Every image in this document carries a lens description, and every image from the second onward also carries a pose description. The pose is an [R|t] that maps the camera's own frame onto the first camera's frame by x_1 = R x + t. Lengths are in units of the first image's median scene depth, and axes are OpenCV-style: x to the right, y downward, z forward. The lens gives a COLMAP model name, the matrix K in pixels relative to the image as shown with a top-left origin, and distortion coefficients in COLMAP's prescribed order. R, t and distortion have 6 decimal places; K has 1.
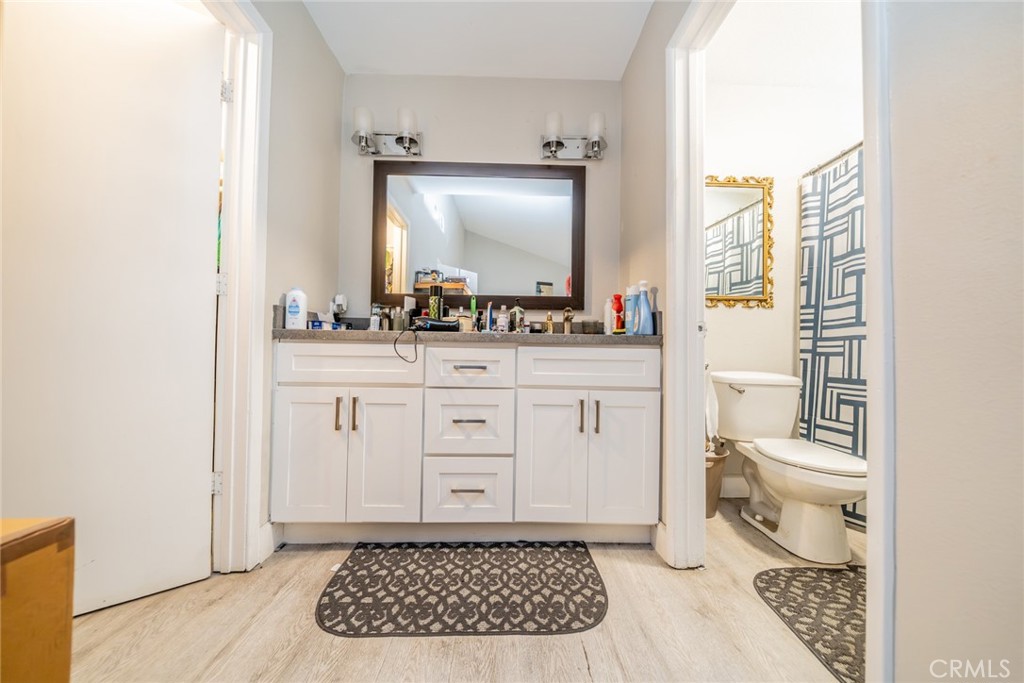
lens RADIAL K [[349.3, 0, 512.0], [0, 349.3, 341.5], [0, 0, 1]] dist [-0.002114, -0.000052]
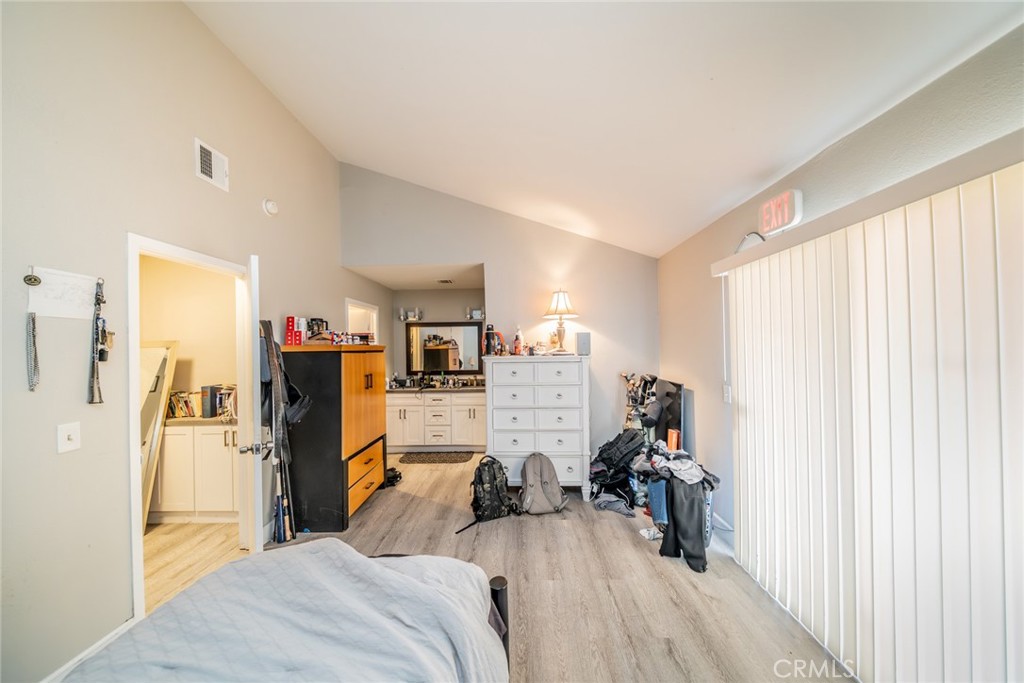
lens RADIAL K [[349.3, 0, 512.0], [0, 349.3, 341.5], [0, 0, 1]] dist [-0.002114, -0.000052]
pose [[0.998278, -0.027518, -0.051801, 0.662899], [0.028368, 0.999474, 0.015735, -0.437859], [0.051341, -0.017178, 0.998533, -1.952590]]
